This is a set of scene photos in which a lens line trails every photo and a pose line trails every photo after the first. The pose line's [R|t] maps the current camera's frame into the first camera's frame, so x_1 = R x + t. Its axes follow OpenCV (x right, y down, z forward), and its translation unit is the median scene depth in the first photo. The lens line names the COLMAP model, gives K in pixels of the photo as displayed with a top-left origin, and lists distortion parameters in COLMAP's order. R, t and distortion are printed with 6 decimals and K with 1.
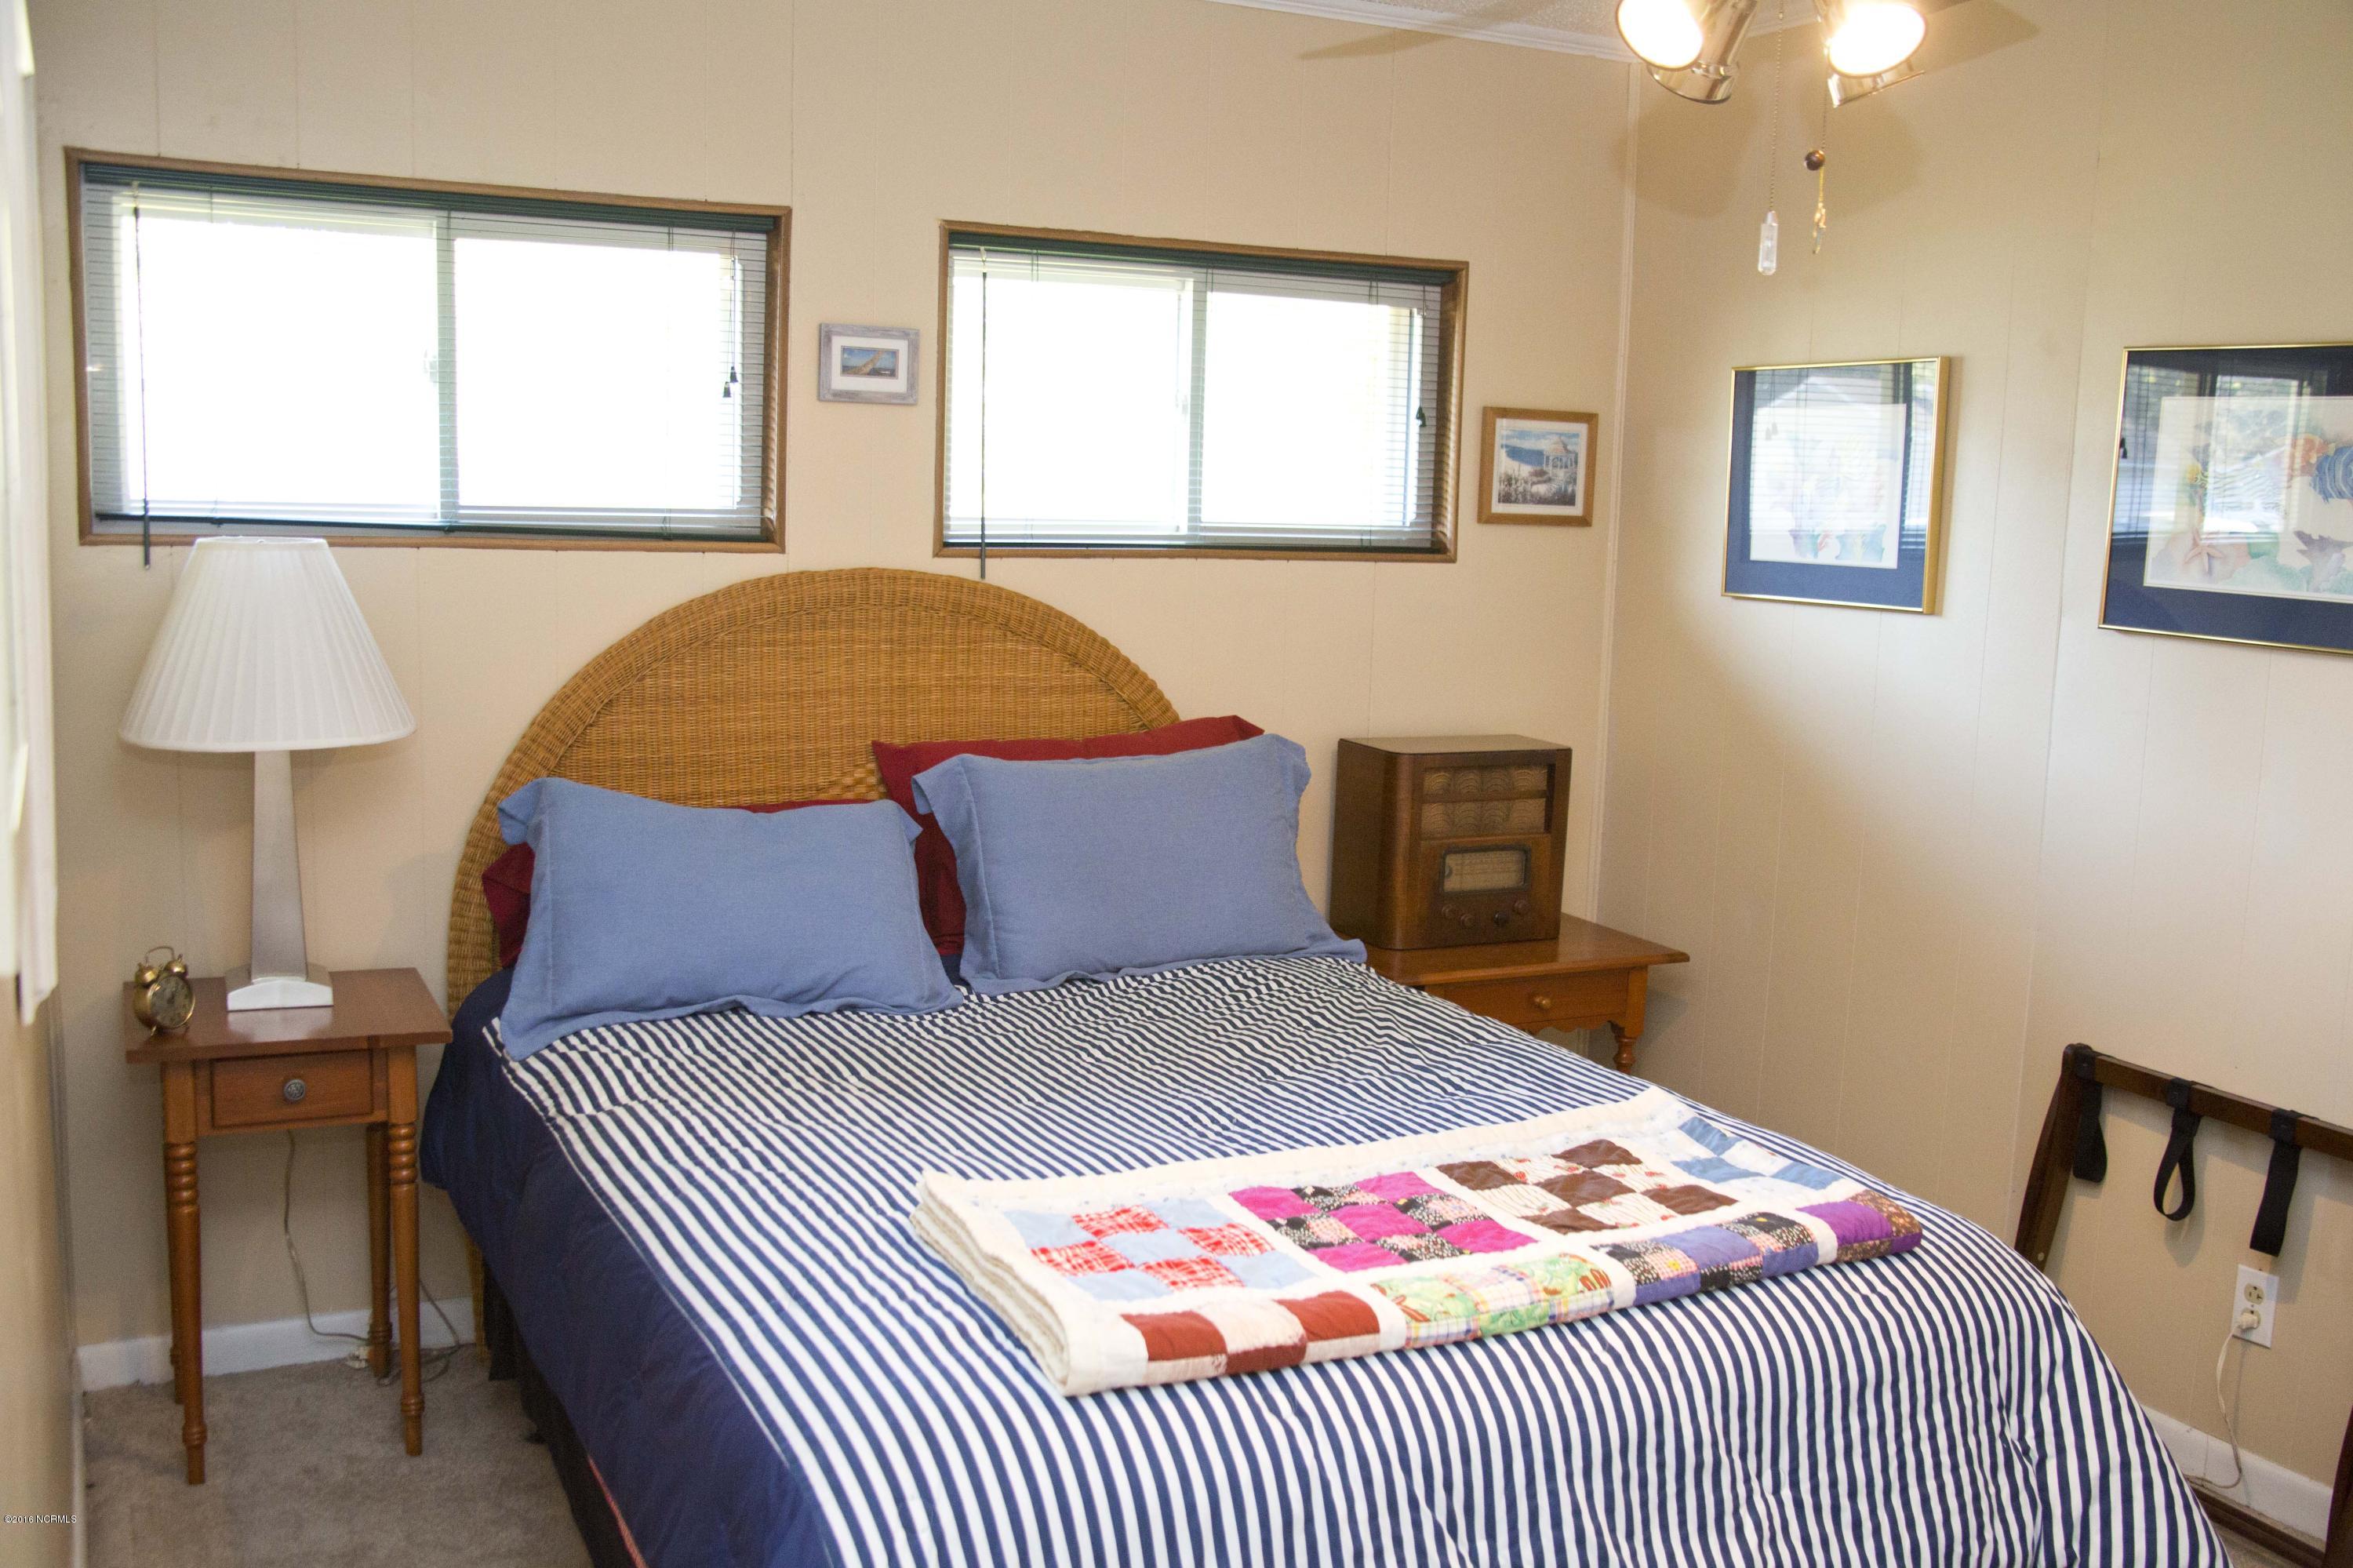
lens RADIAL K [[2139.1, 0, 1188.0], [0, 2139.1, 775.8], [0, 0, 1]] dist [-0.108690, 0.103720]
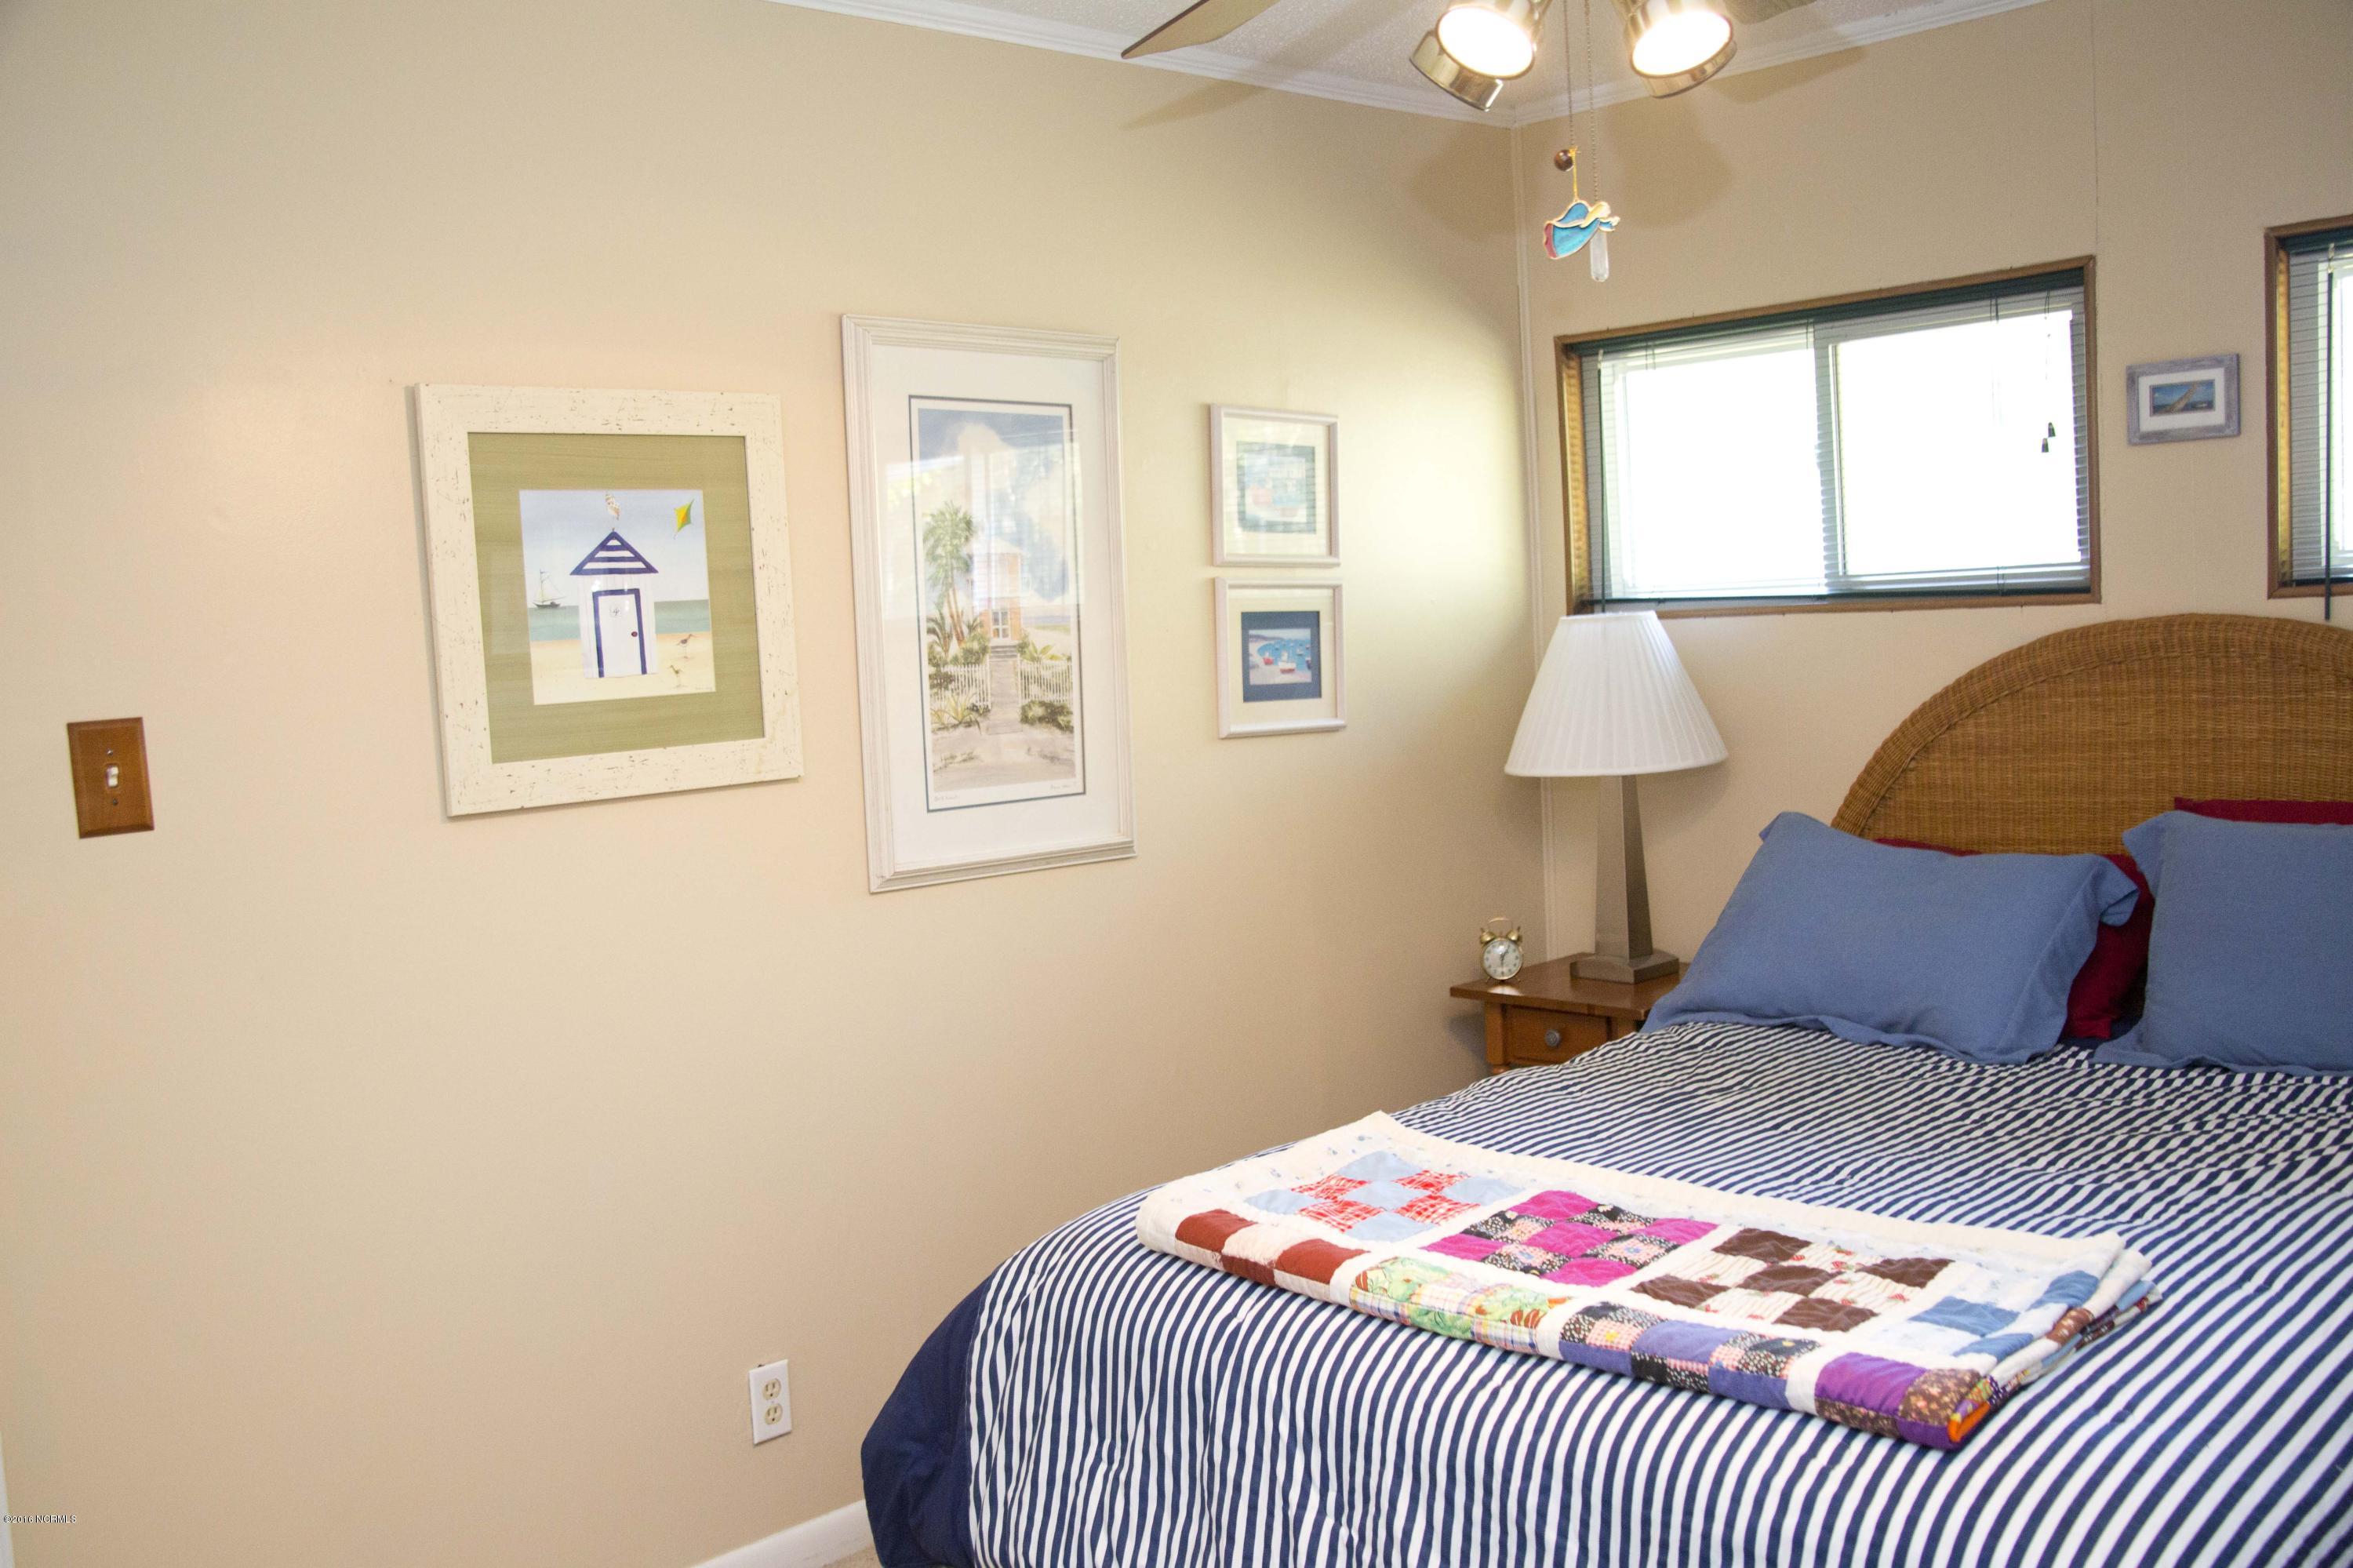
lens RADIAL K [[2139.1, 0, 1188.0], [0, 2139.1, 775.8], [0, 0, 1]] dist [-0.108690, 0.103720]
pose [[0.302270, 0.024202, -0.952915, 0.751962], [-0.056019, 0.998401, 0.007588, -0.009746], [0.951575, 0.051087, 0.303142, 0.371153]]
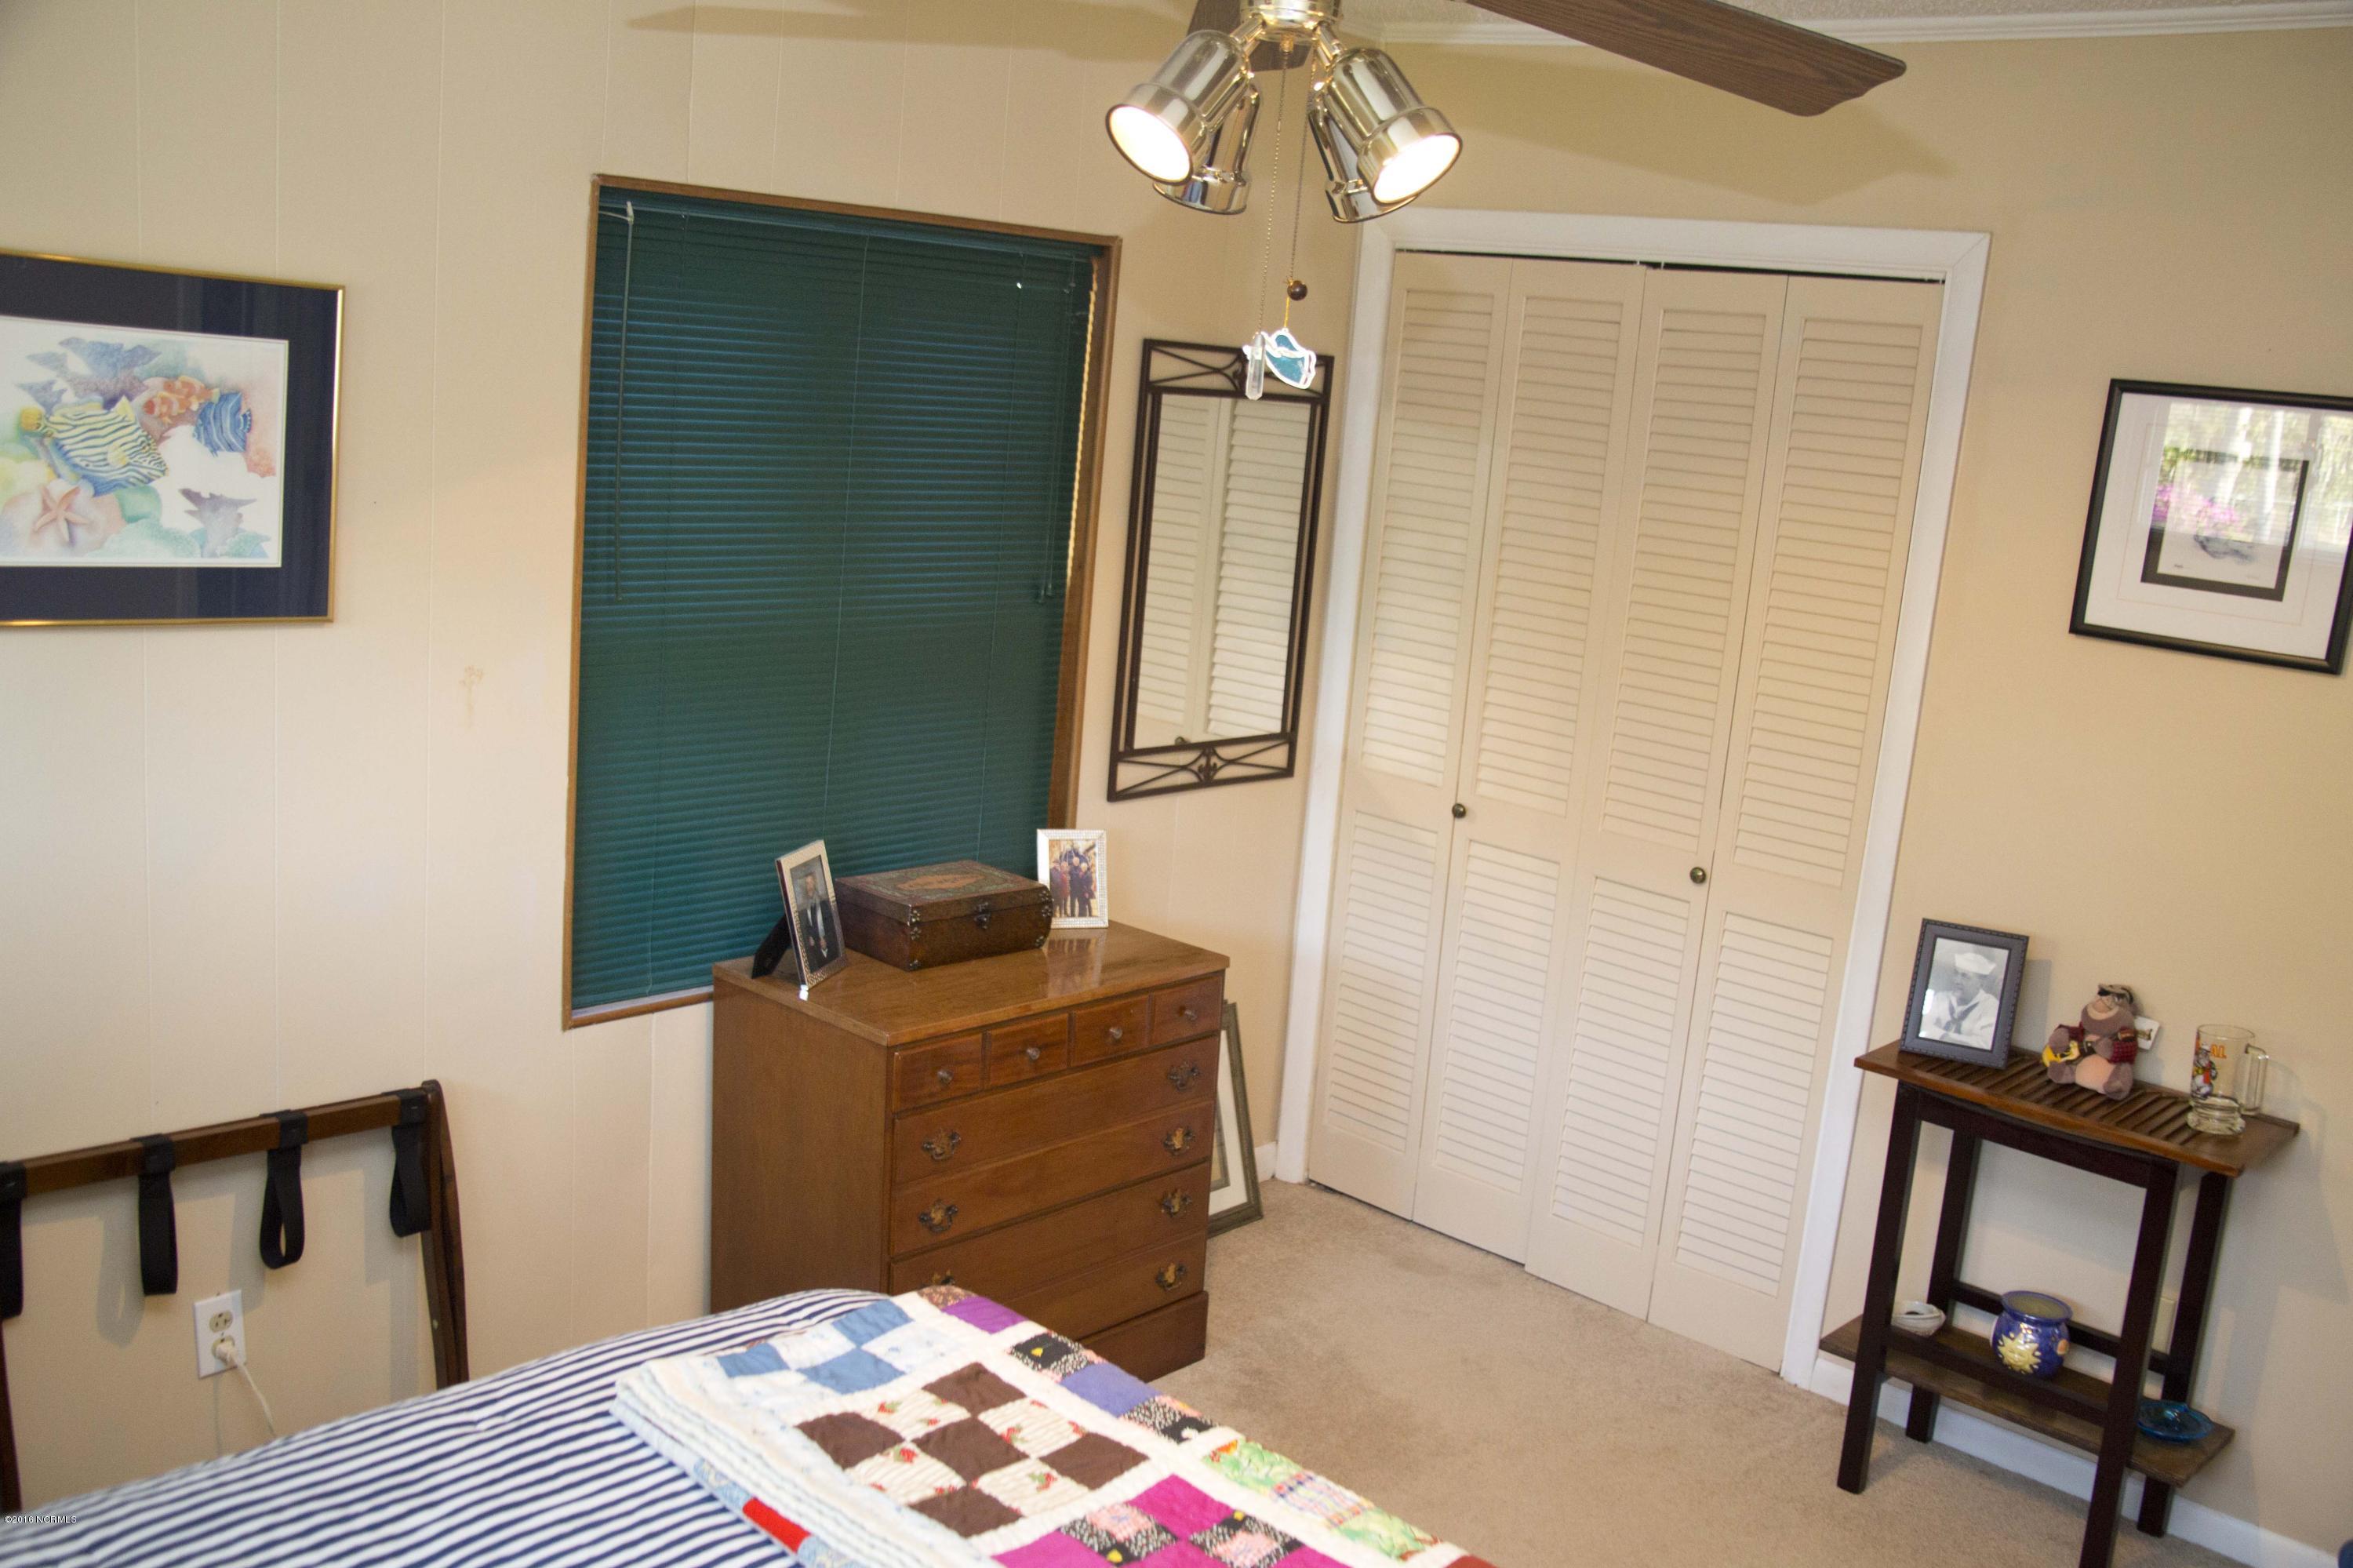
lens RADIAL K [[2139.1, 0, 1188.0], [0, 2139.1, 775.8], [0, 0, 1]] dist [-0.108690, 0.103720]
pose [[-0.337714, -0.236048, 0.911170, -0.428405], [0.022370, 0.965757, 0.258480, -0.219157], [-0.940983, 0.107675, -0.320870, 0.909497]]
